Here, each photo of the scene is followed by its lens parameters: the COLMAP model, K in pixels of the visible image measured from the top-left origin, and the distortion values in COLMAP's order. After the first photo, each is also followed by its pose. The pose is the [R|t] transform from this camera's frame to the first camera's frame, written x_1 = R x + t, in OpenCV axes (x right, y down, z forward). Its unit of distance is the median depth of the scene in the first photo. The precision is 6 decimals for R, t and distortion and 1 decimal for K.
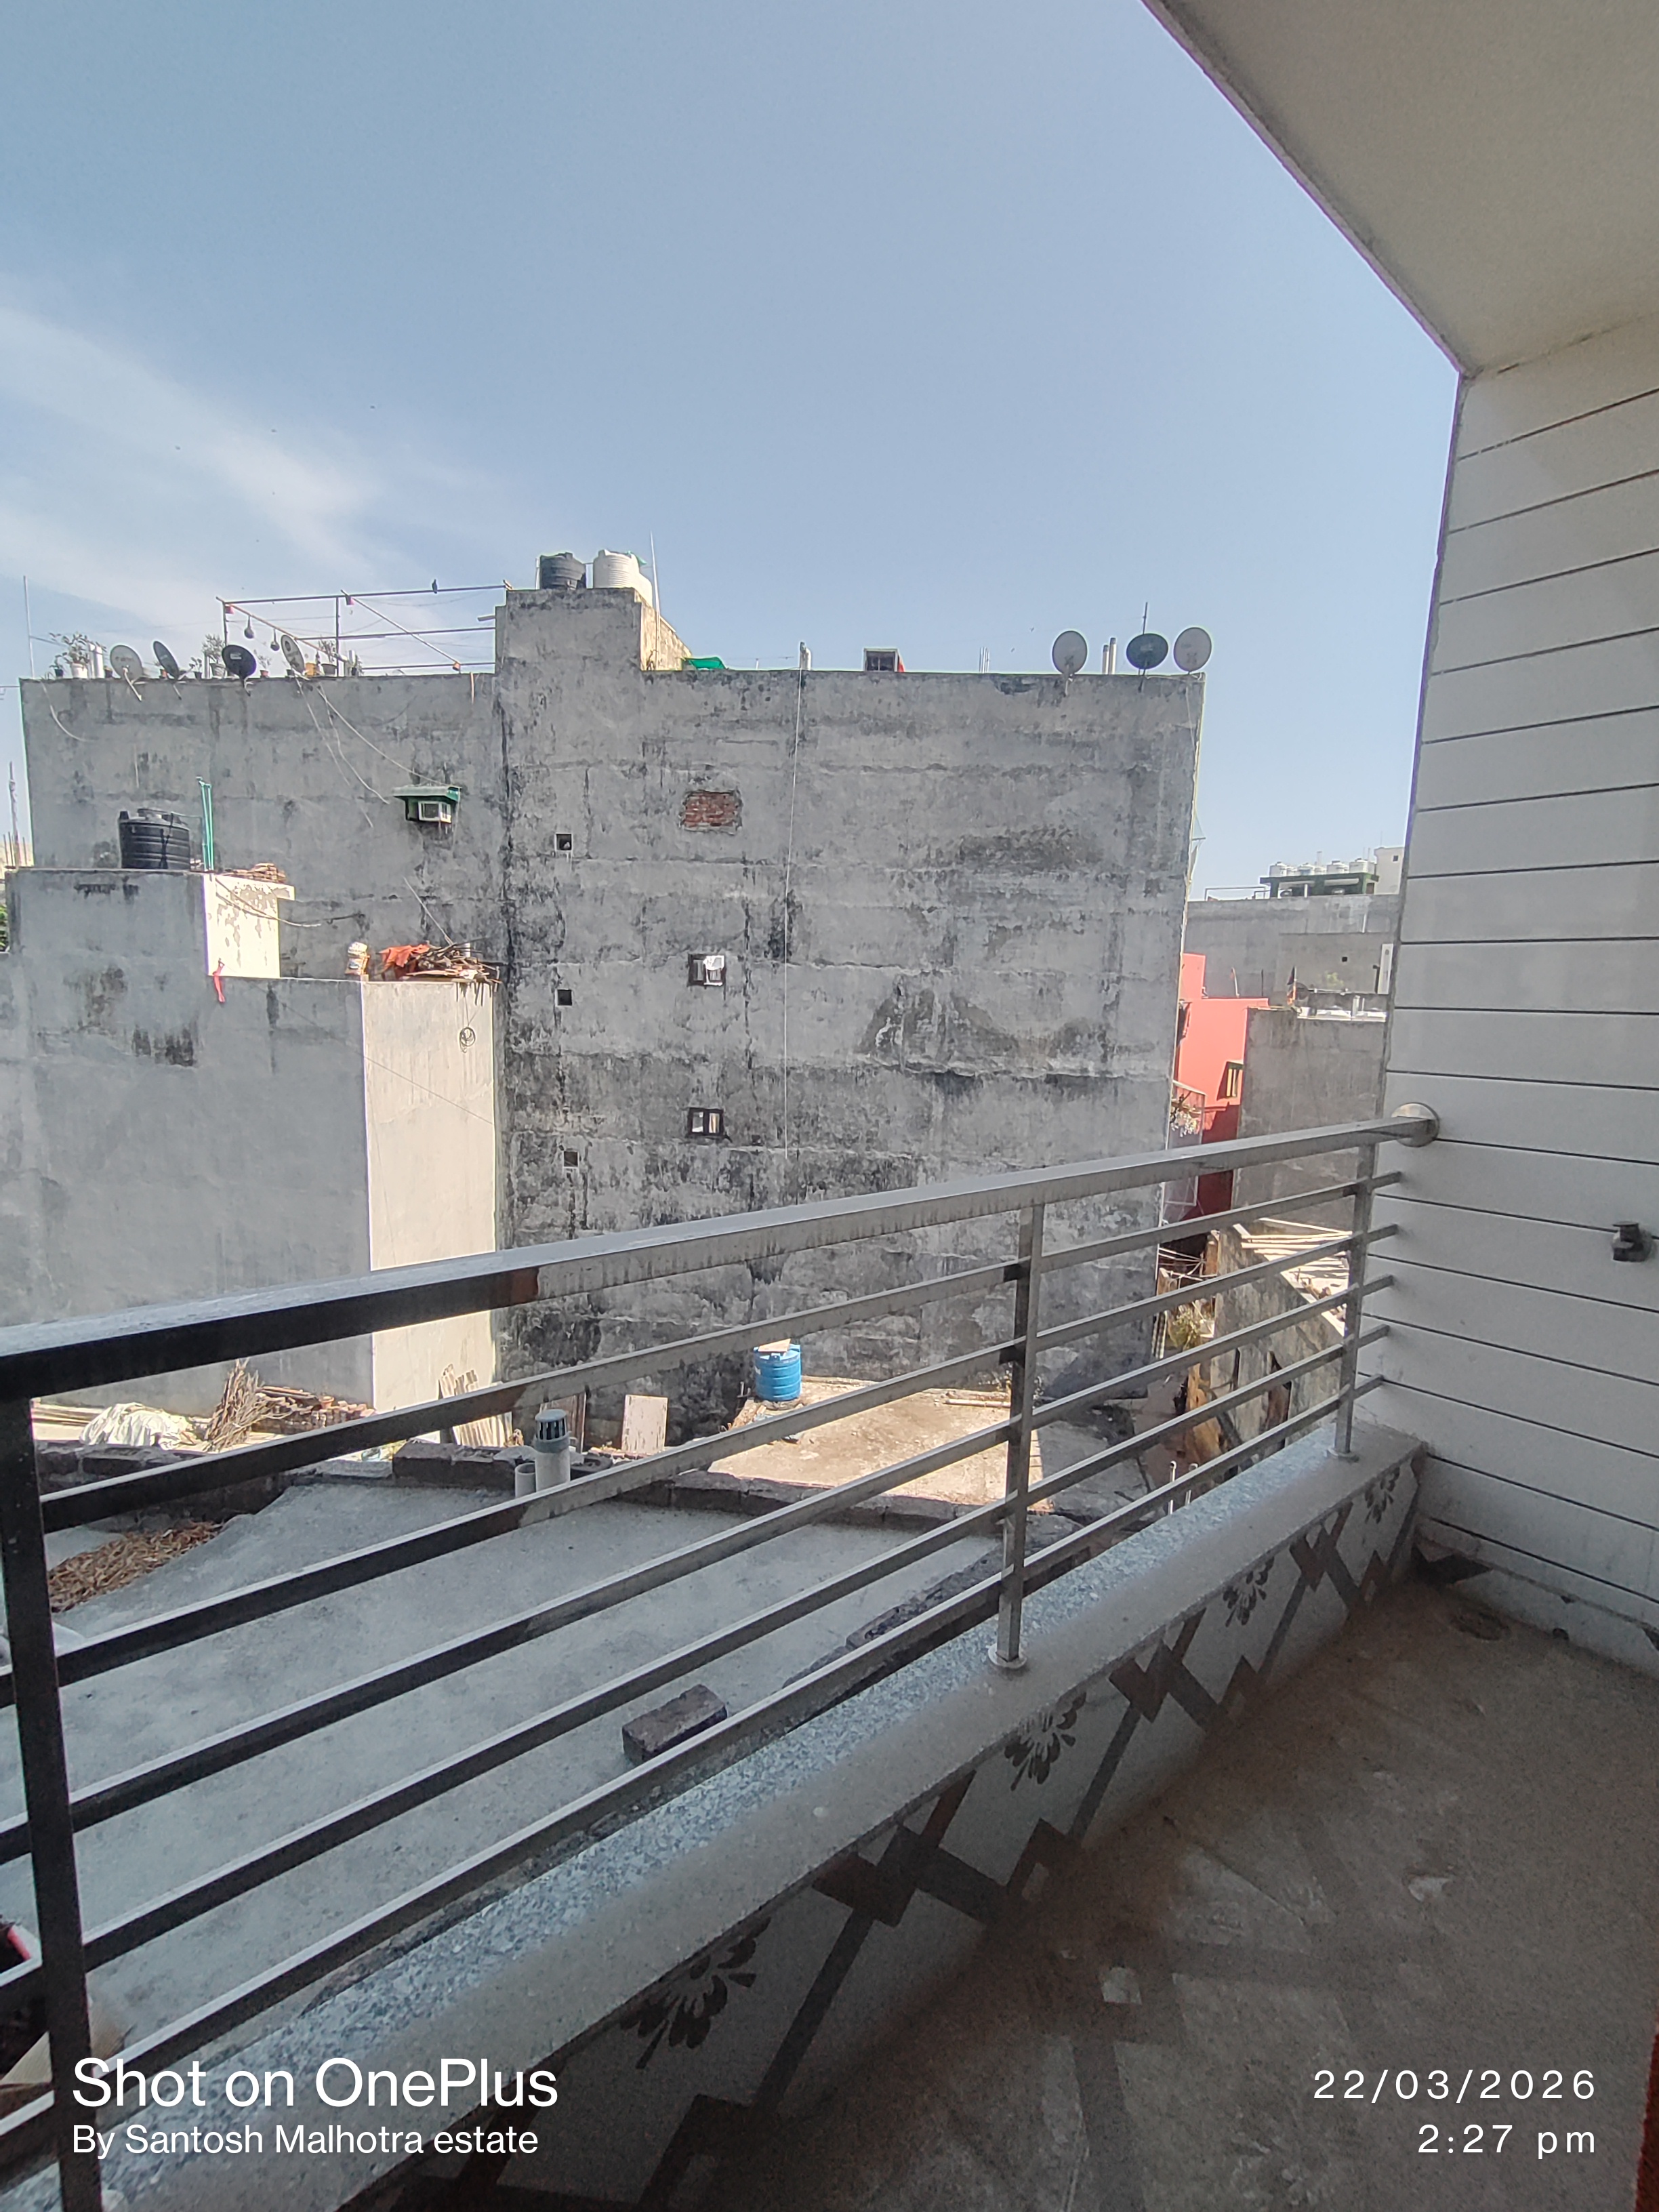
lens RADIAL K [[1003.1, 0, 825.4], [0, 1003.1, 1112.0], [0, 0, 1]] dist [-0.001224, -0.000318]
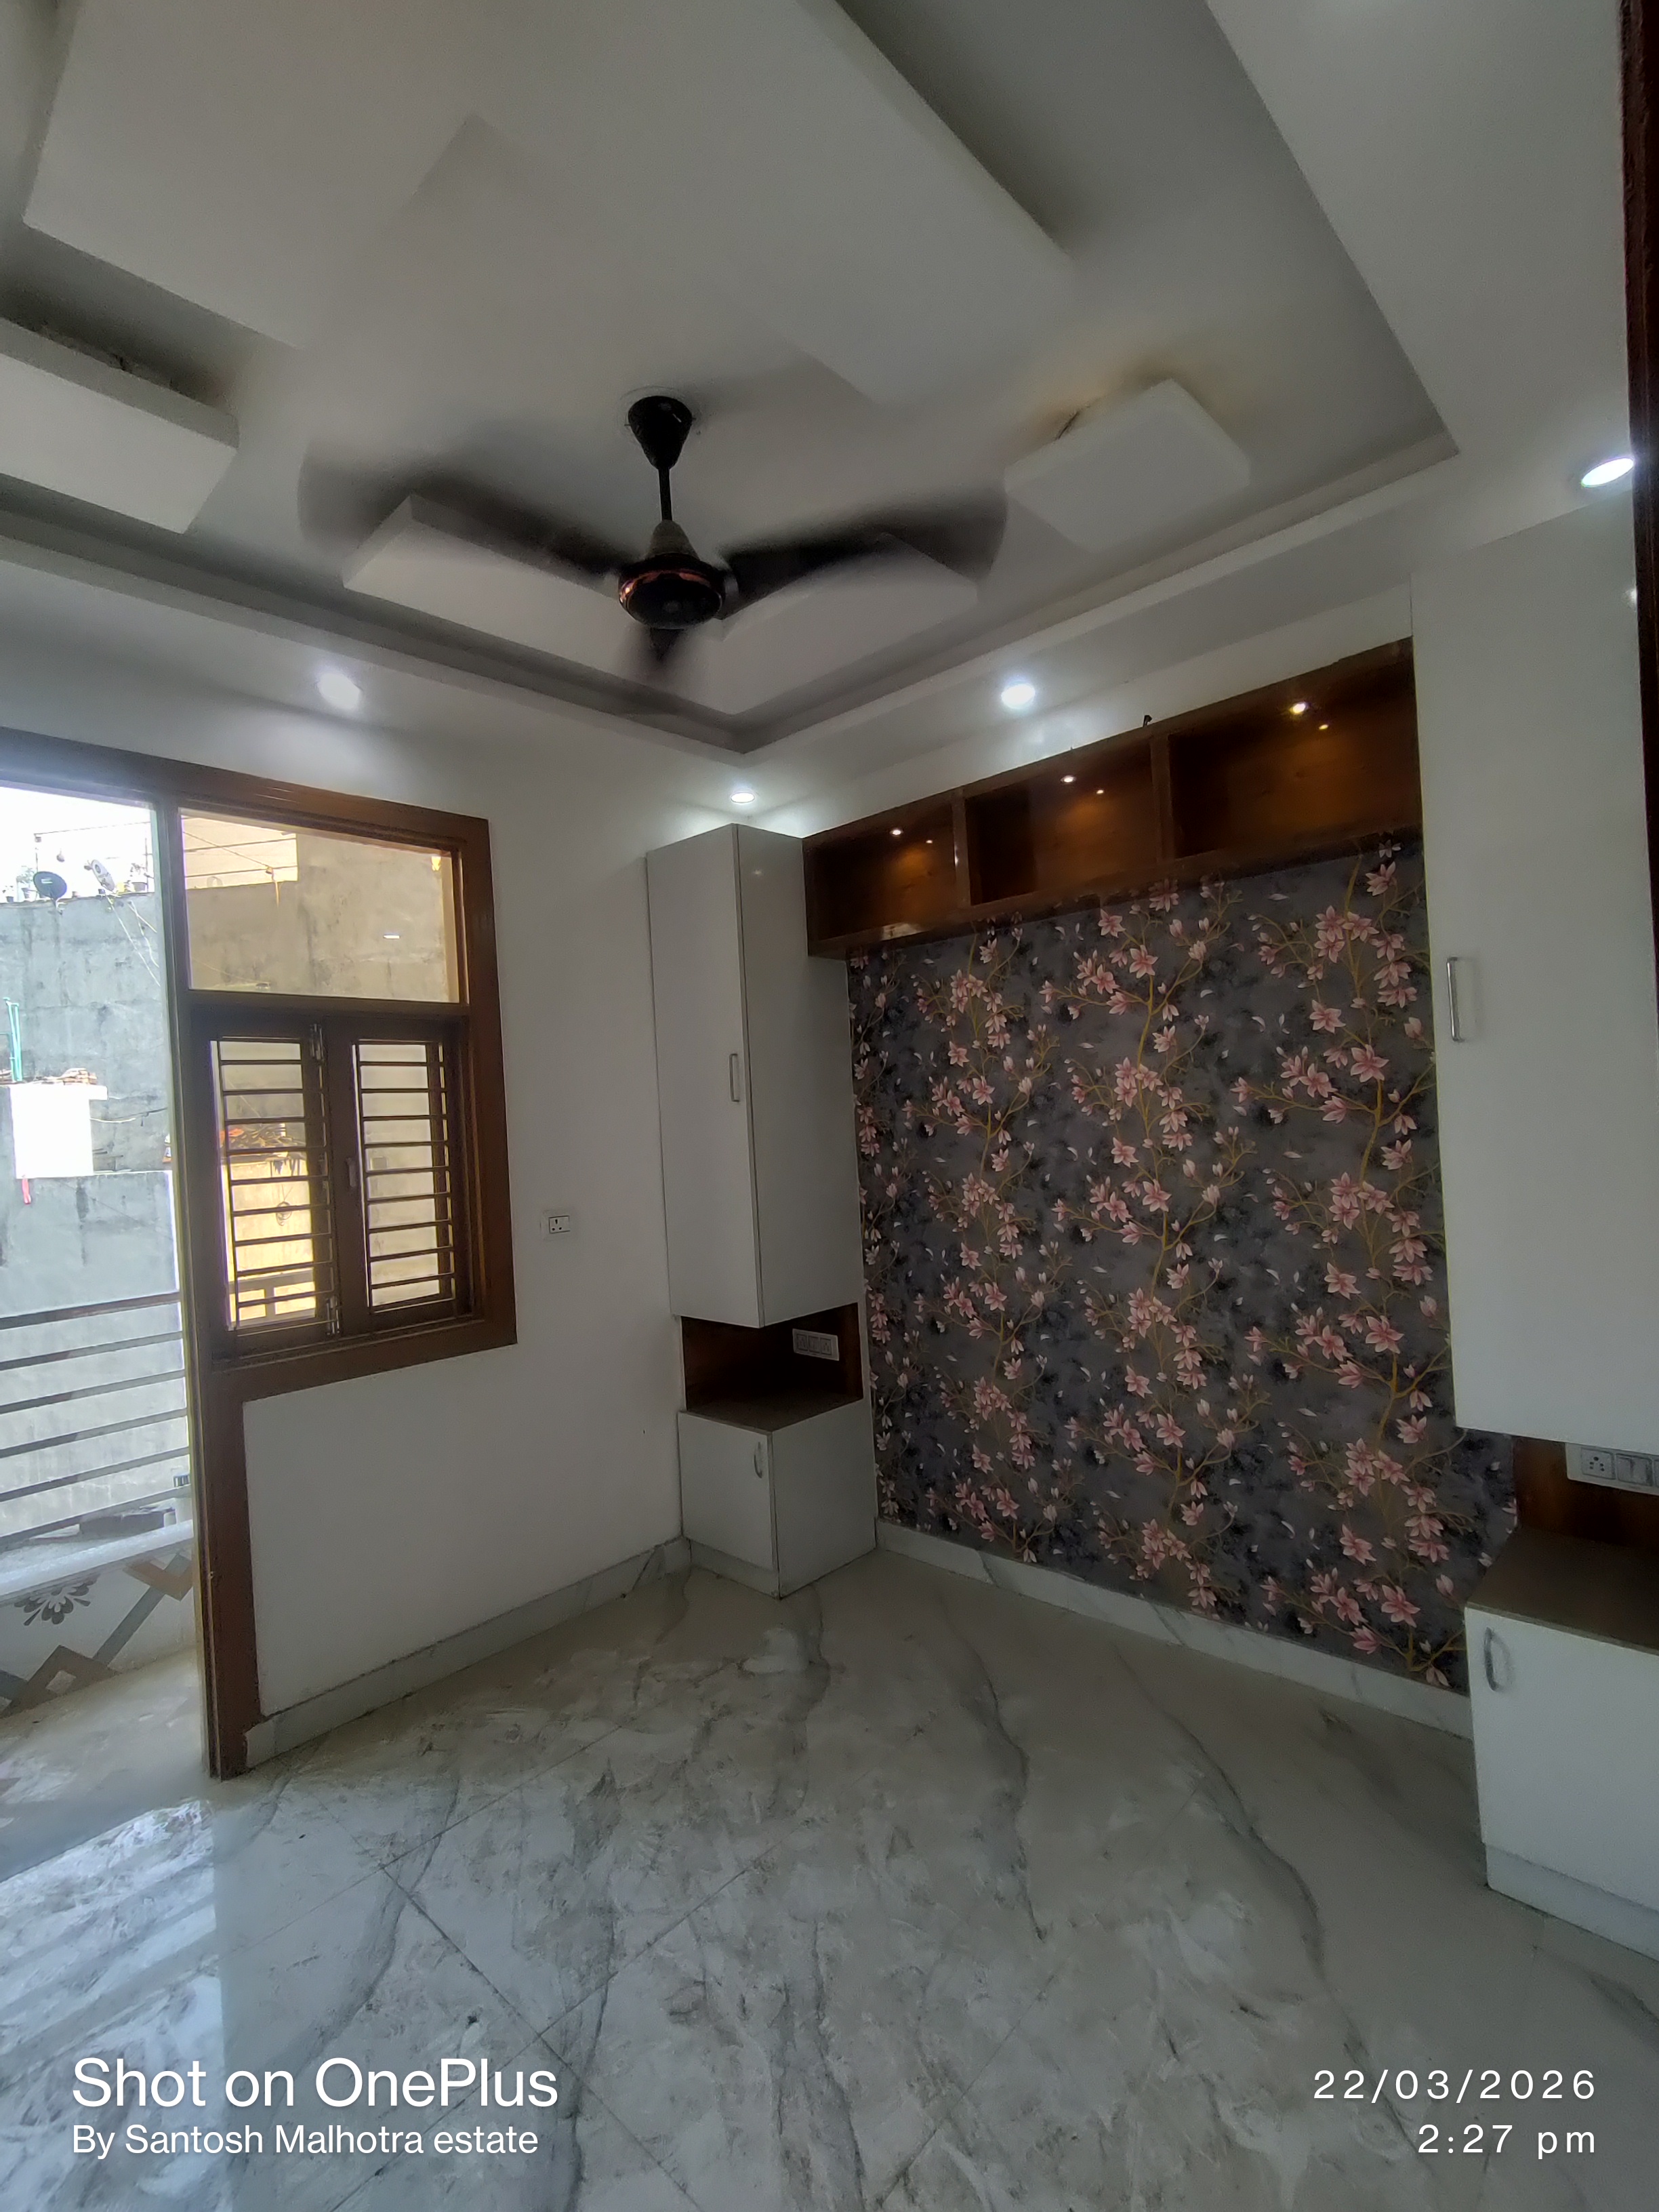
lens RADIAL K [[1003.1, 0, 825.4], [0, 1003.1, 1112.0], [0, 0, 1]] dist [-0.001224, -0.000318]
pose [[0.989732, -0.090719, 0.110461, 0.100371], [0.103623, 0.987675, -0.117309, 0.006004], [-0.098457, 0.127551, 0.986933, -0.117316]]
